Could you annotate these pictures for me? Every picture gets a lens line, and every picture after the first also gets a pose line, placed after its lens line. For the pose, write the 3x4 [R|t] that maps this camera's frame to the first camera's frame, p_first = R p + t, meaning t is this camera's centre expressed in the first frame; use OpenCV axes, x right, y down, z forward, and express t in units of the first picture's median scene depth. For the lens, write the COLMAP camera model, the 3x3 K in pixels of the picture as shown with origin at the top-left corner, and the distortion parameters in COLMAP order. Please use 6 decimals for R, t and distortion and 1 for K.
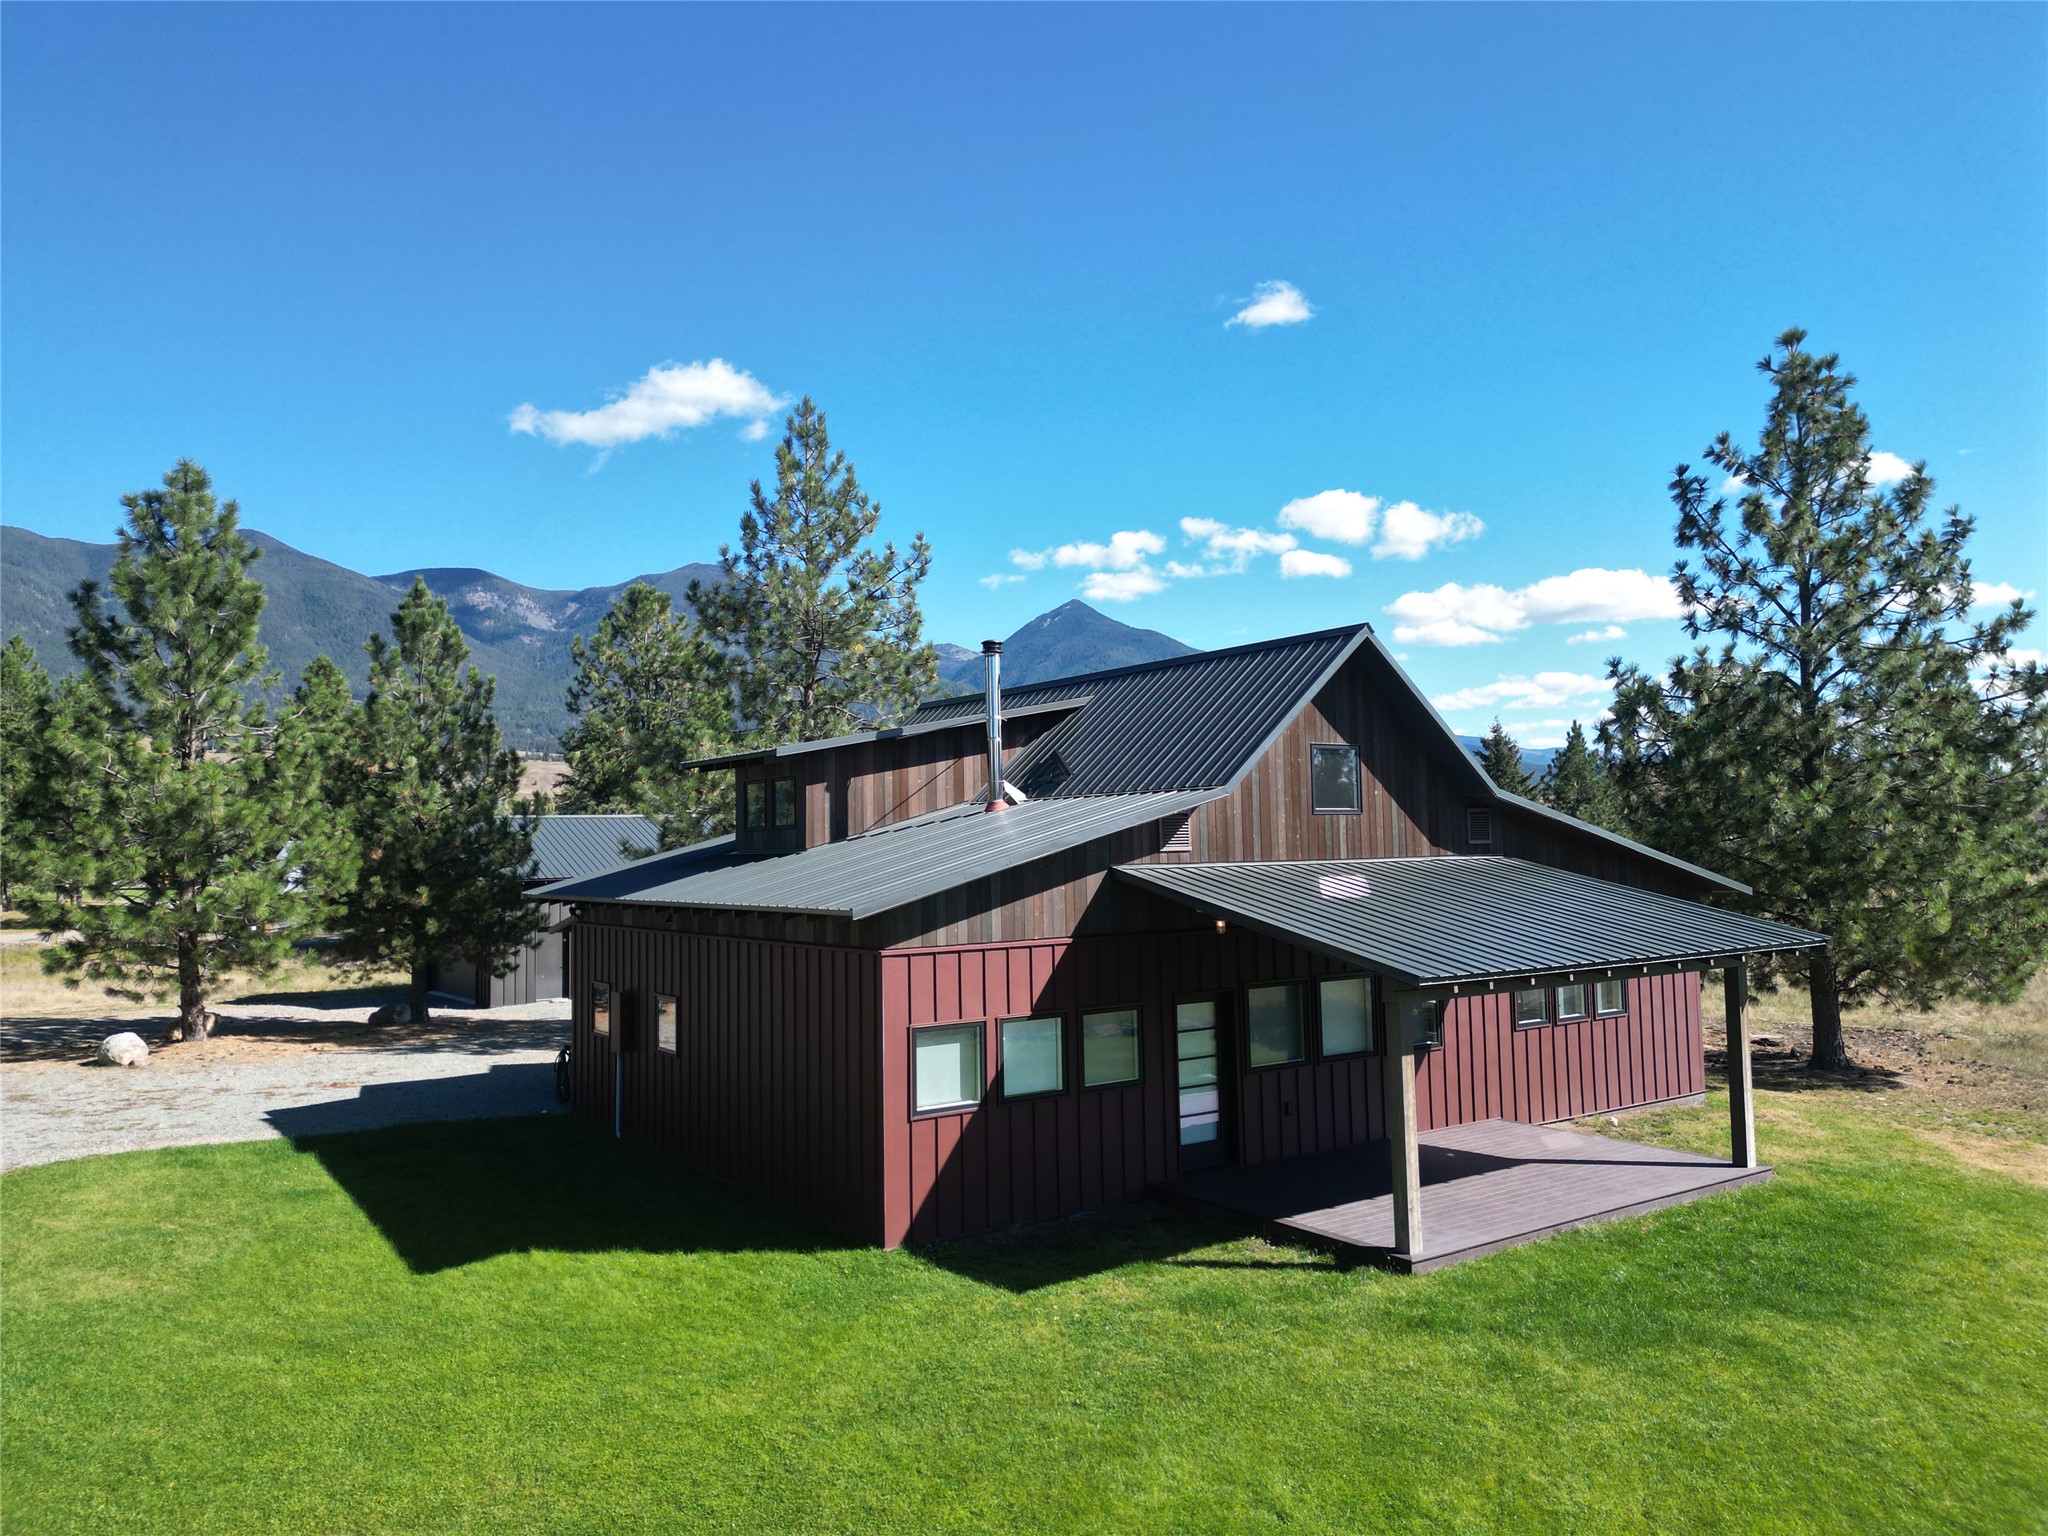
lens RADIAL K [[1437.7, 0, 1017.4], [0, 1437.7, 766.8], [0, 0, 1]] dist [0.054417, -0.041725]
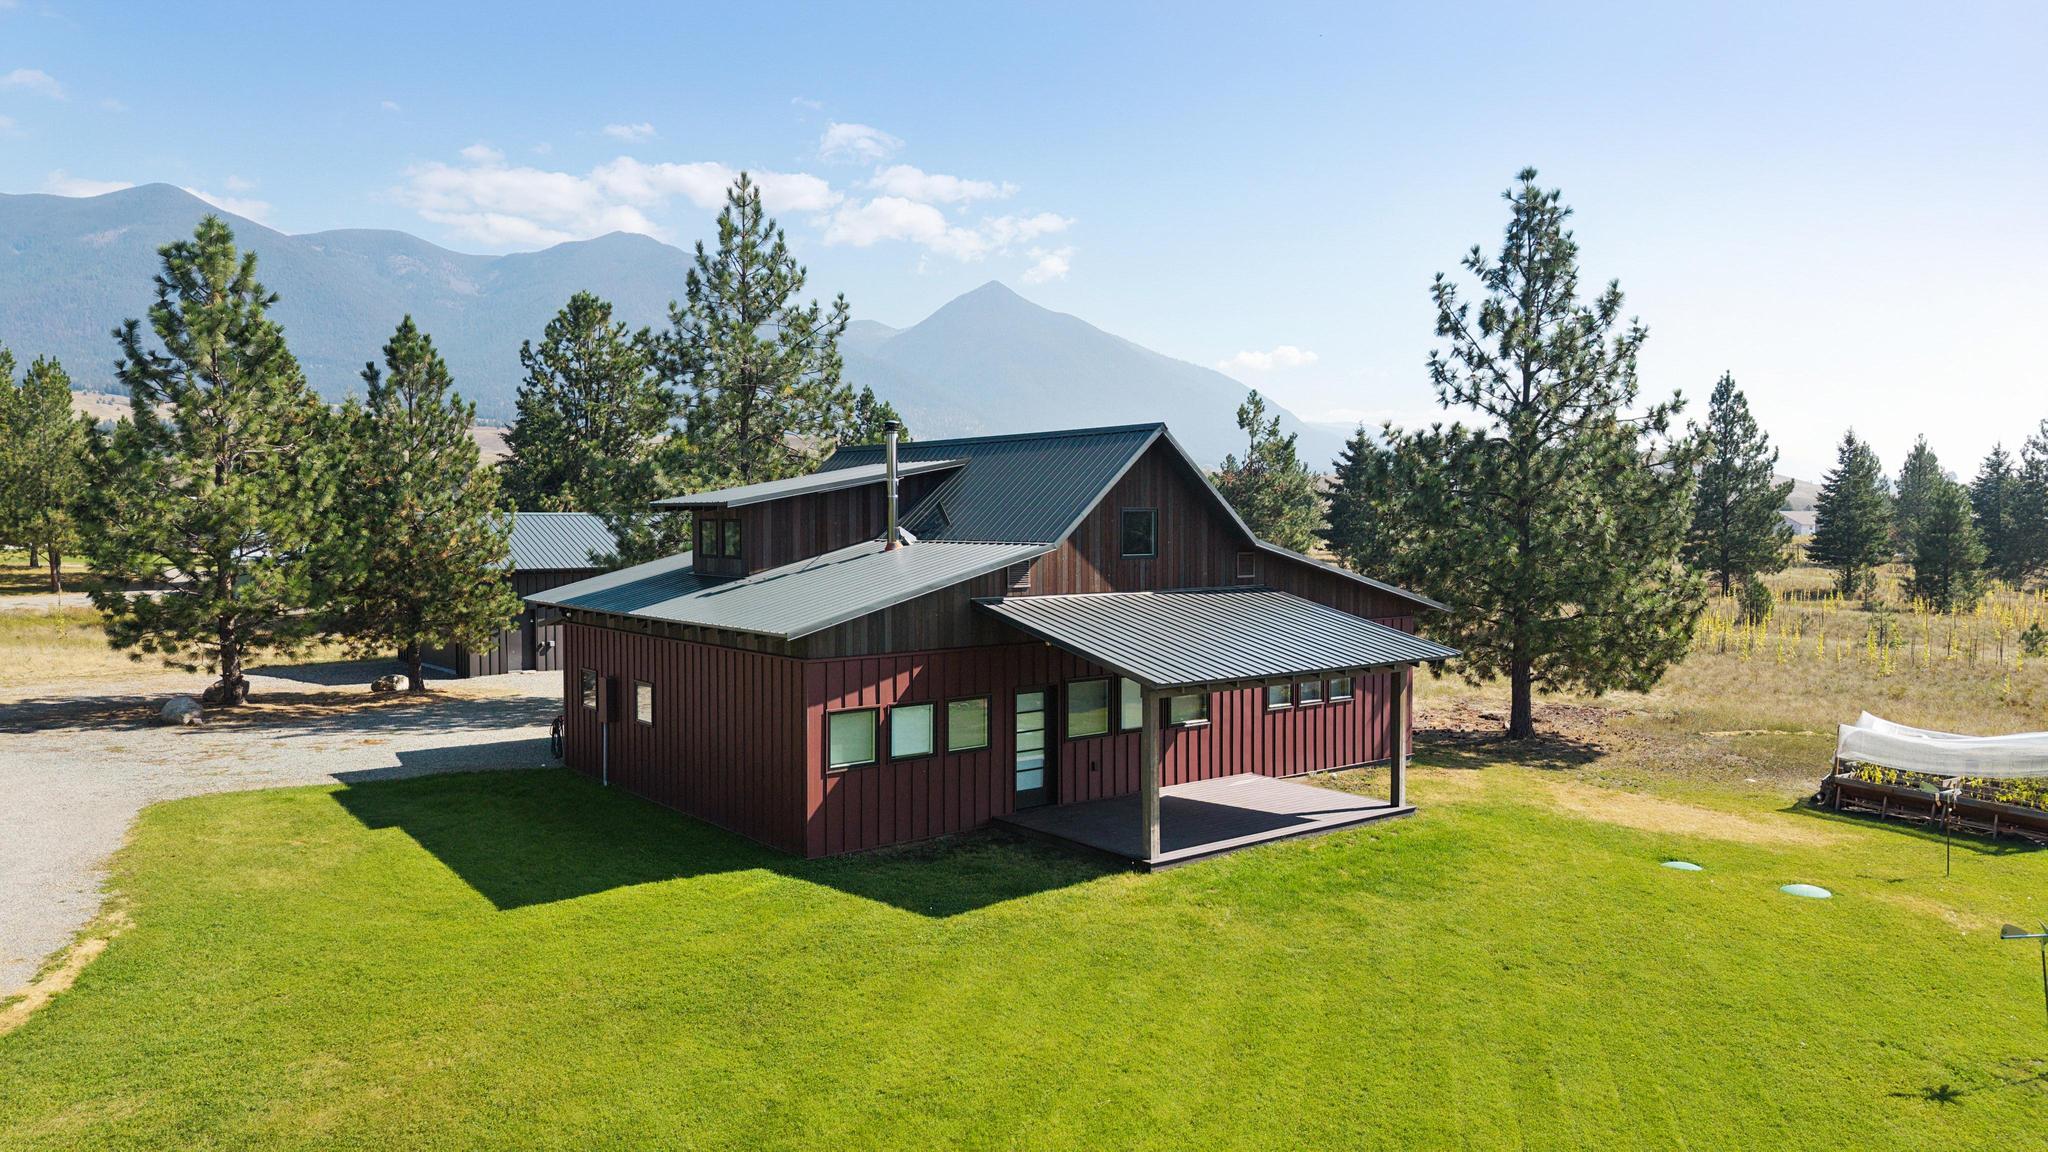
lens RADIAL K [[1375.0, 0, 1034.9], [0, 1375.0, 575.4], [0, 0, 1]] dist [0.003706, -0.002138]
pose [[0.997149, 0.016382, 0.073659, 0.017181], [-0.023365, 0.995207, 0.094956, -0.050092], [-0.071751, -0.096406, 0.992753, -0.203887]]
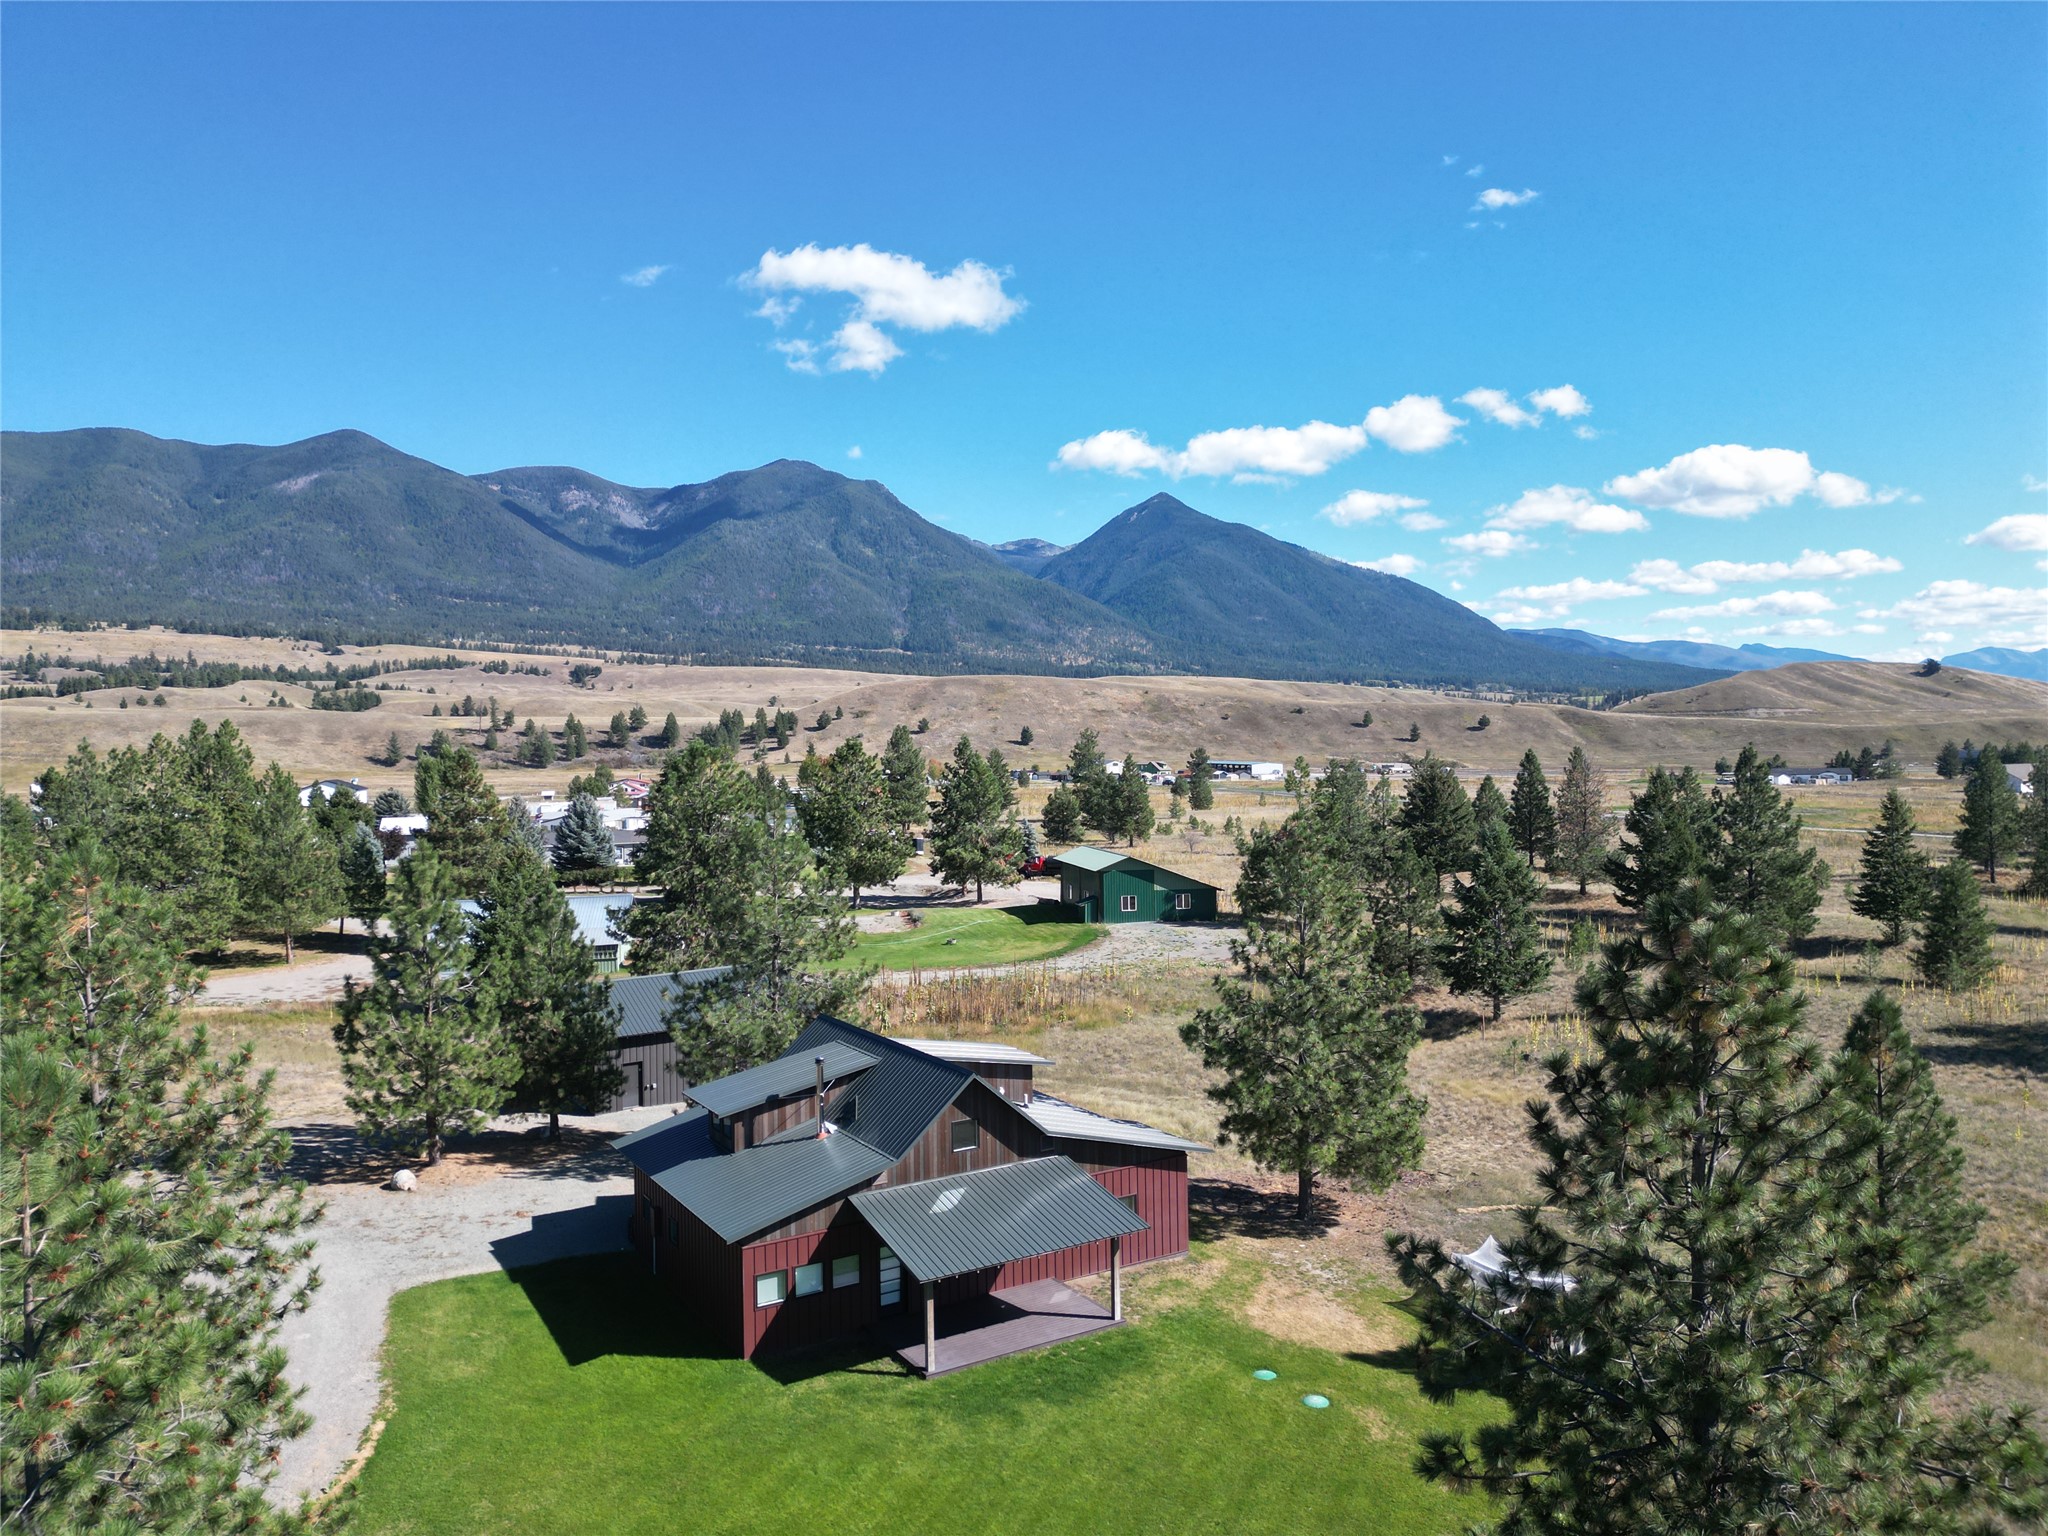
lens RADIAL K [[1437.7, 0, 1017.4], [0, 1437.7, 766.8], [0, 0, 1]] dist [0.054417, -0.041725]
pose [[0.998133, 0.002897, -0.061015, 0.299224], [0.001642, 0.997241, 0.074213, -0.498881], [0.061062, -0.074174, 0.995374, -0.808783]]
